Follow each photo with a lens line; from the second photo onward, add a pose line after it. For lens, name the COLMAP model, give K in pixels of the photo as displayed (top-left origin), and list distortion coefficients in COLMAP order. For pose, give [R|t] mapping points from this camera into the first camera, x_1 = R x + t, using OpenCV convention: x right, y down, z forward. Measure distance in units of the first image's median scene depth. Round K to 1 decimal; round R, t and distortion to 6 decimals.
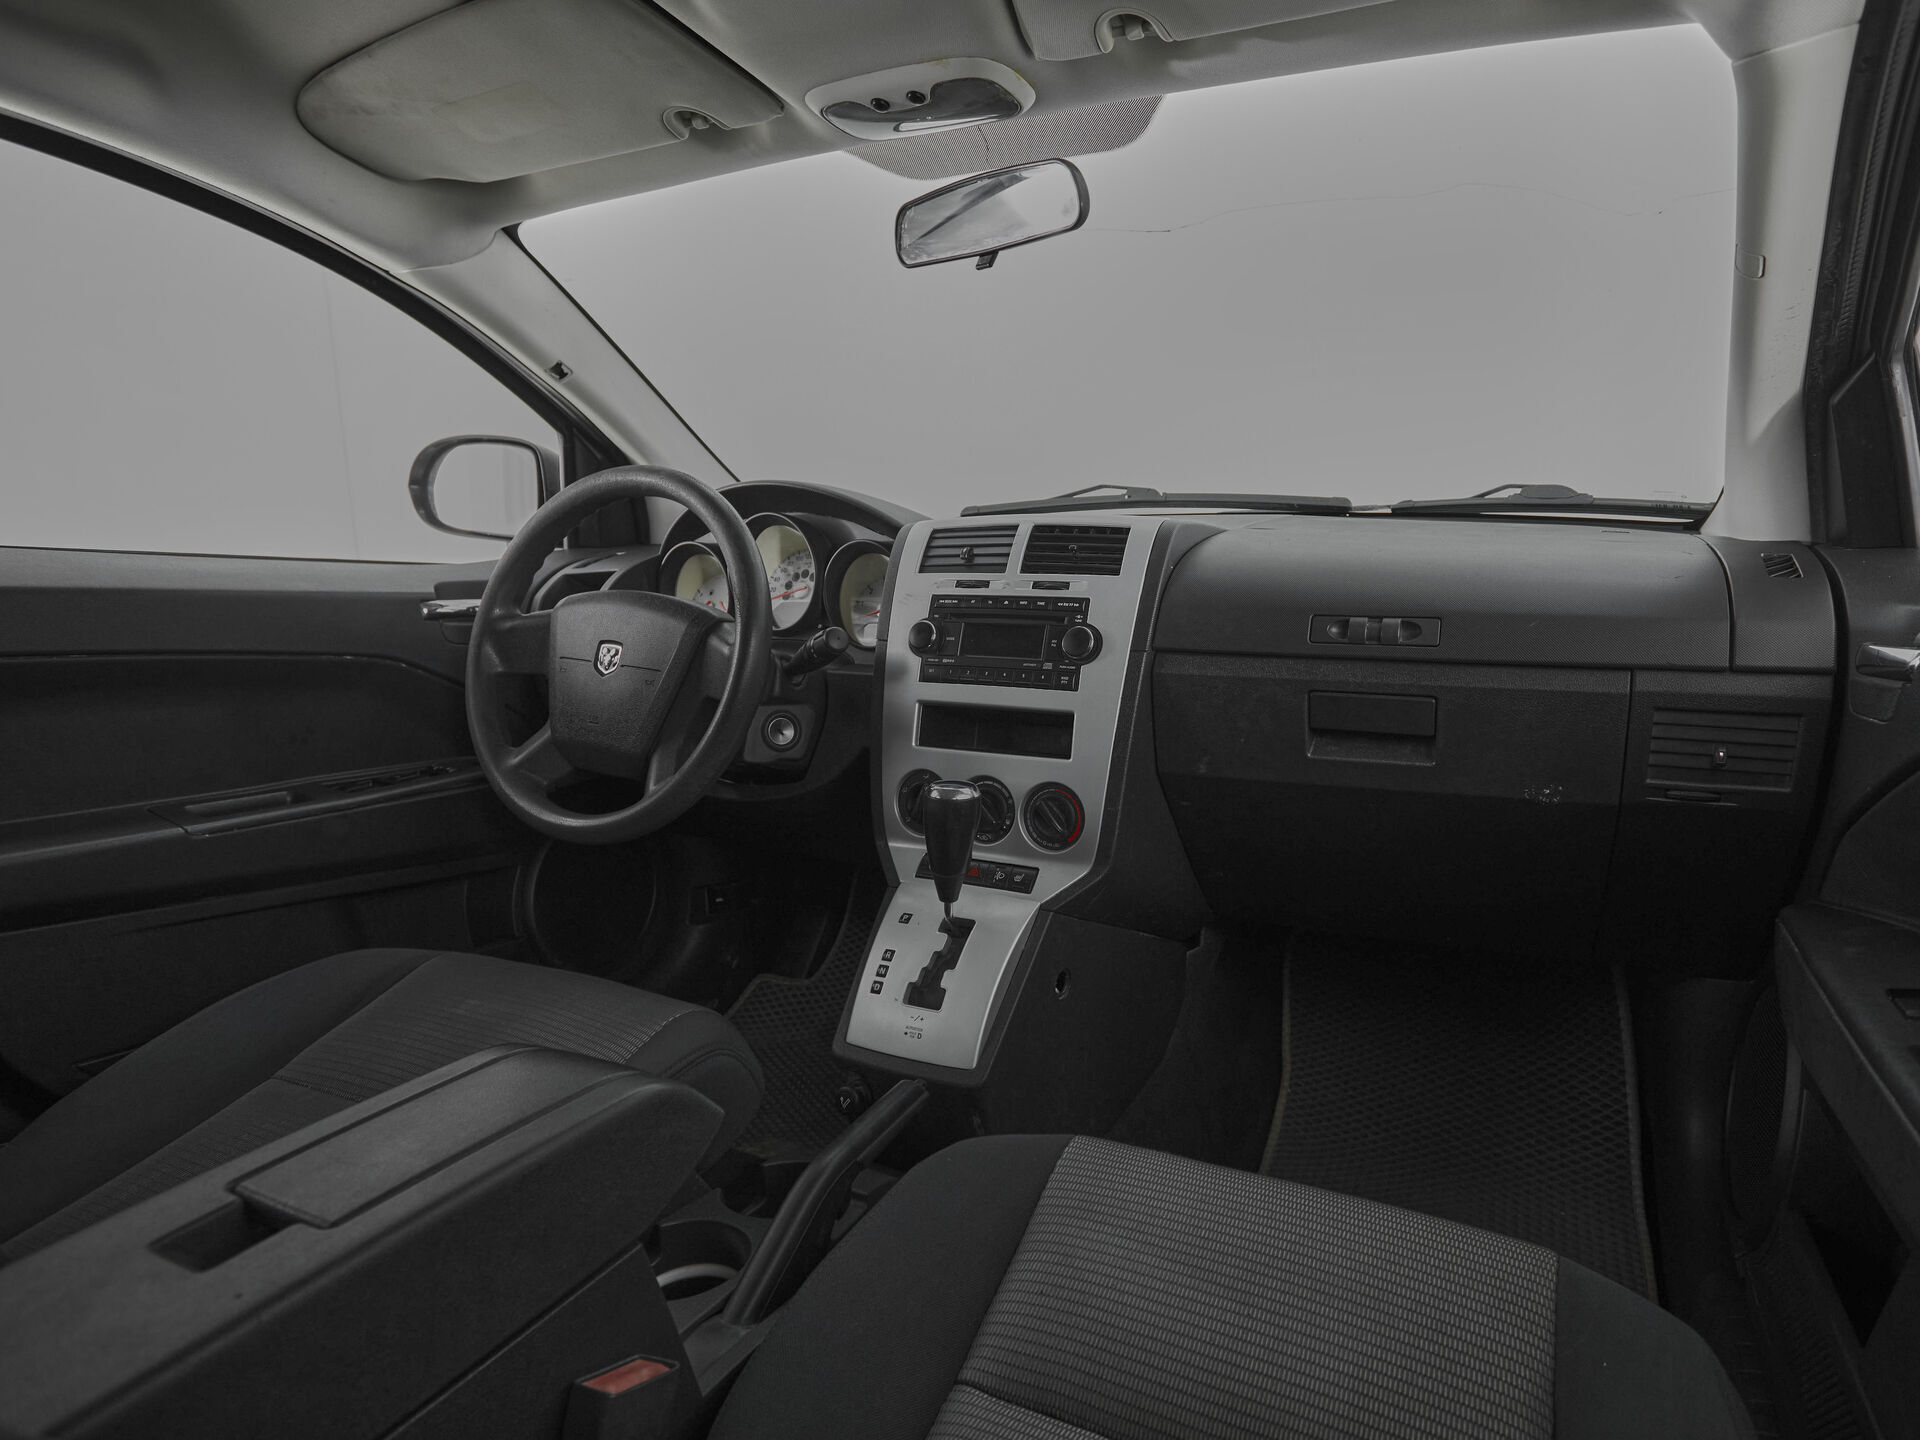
lens RADIAL K [[1058.9, 0, 1067.8], [0, 1058.9, 720.6], [0, 0, 1]] dist [-0.000672, 0.000194]
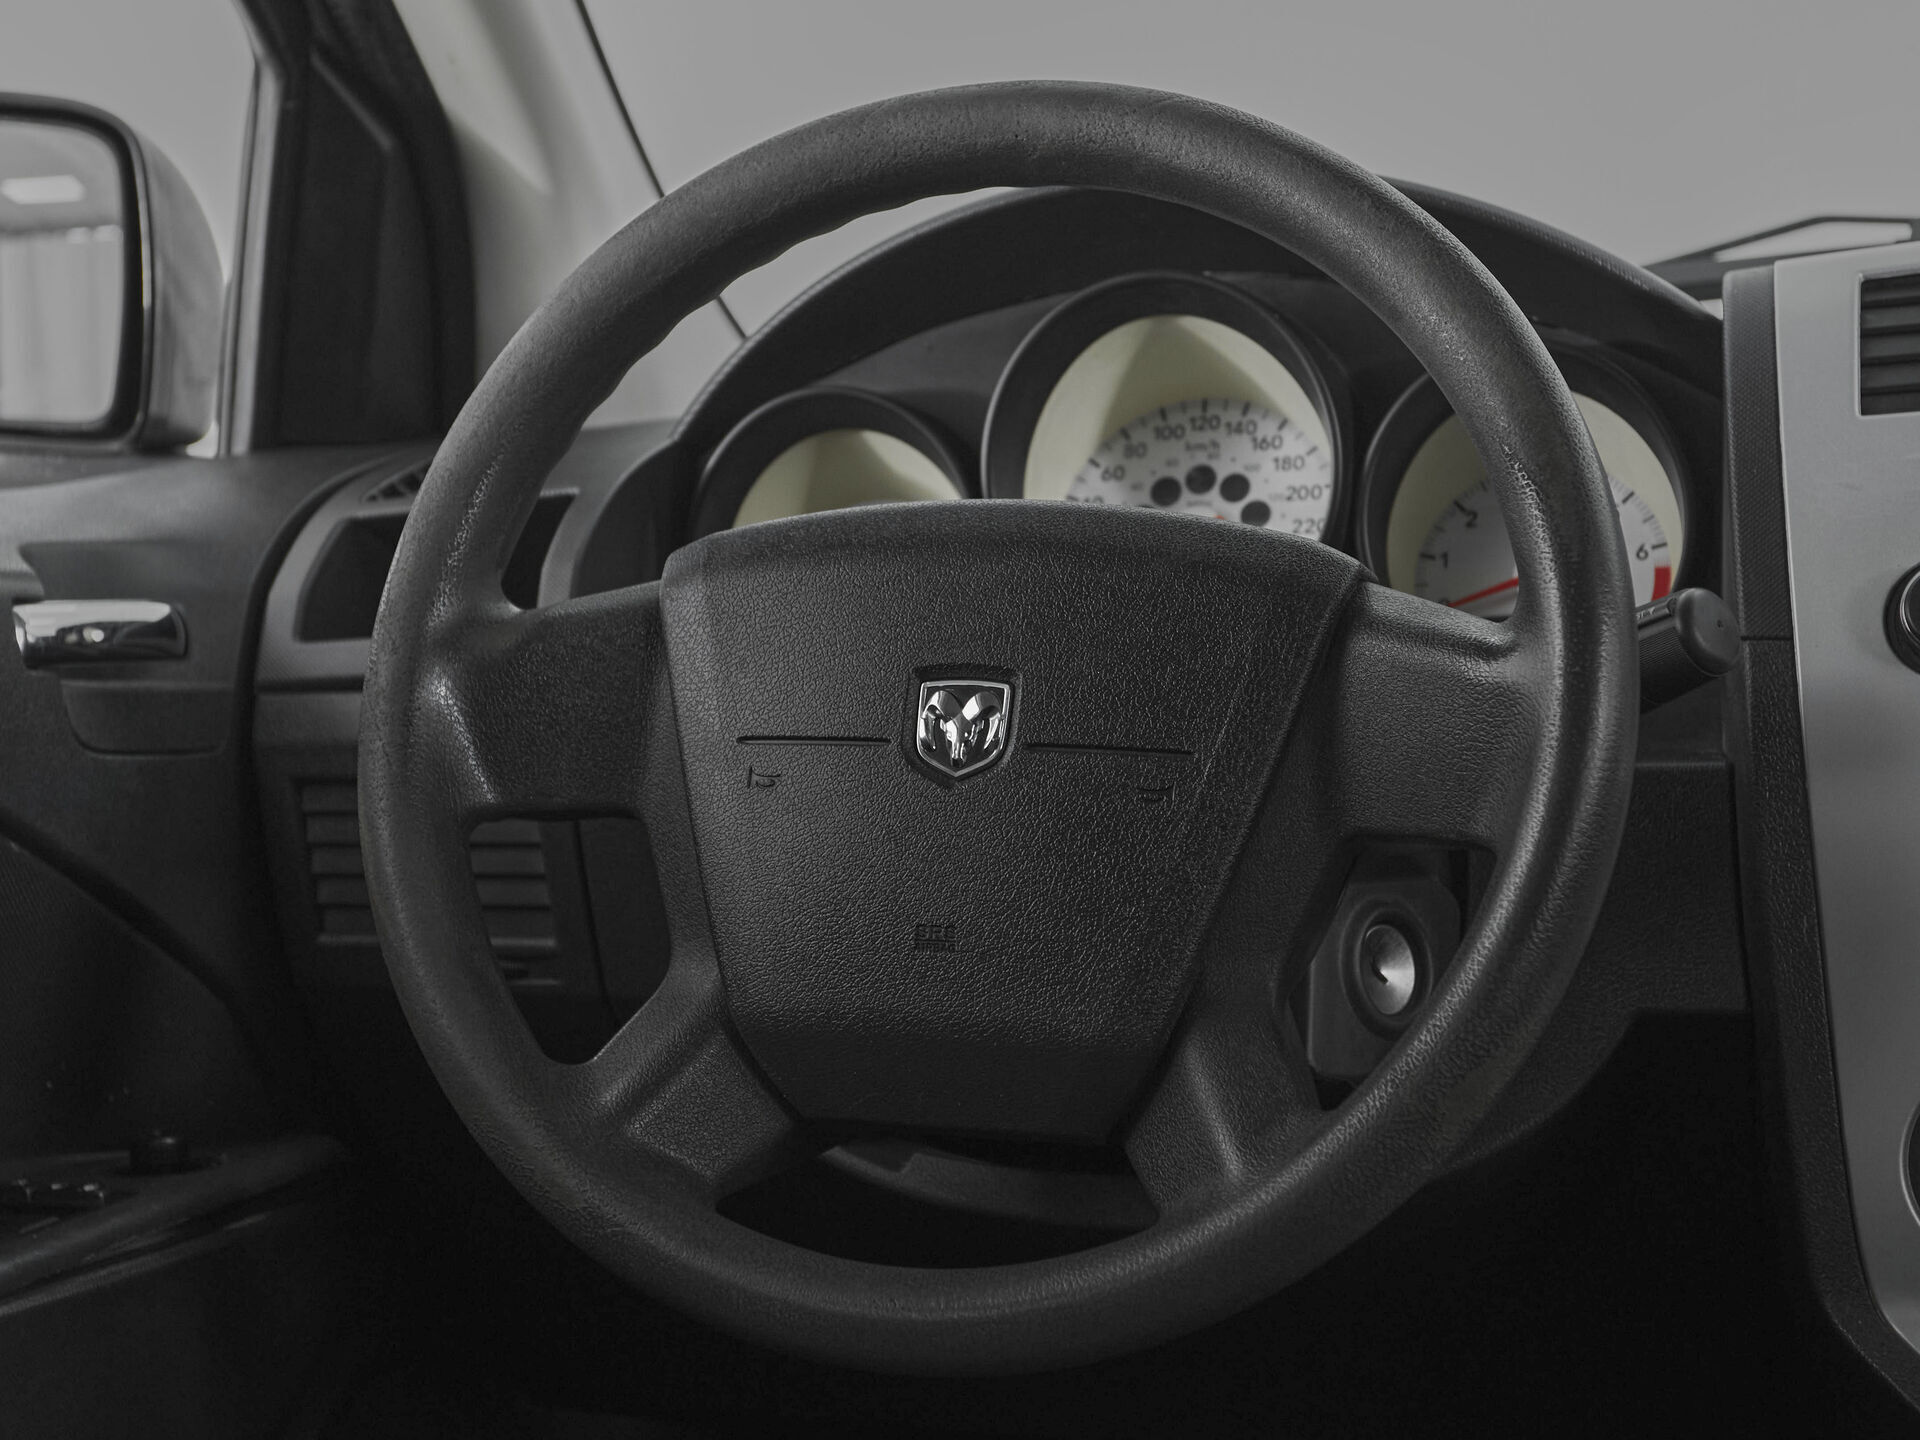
lens RADIAL K [[3239.6, 0, 960.0], [0, 3239.6, 720.0], [0, 0, 1]] dist [0.034183, 0.042437]
pose [[0.992922, -0.045448, 0.109733, -0.543555], [0.058365, 0.991354, -0.117521, 0.045682], [-0.103443, 0.123094, 0.986989, 0.122791]]
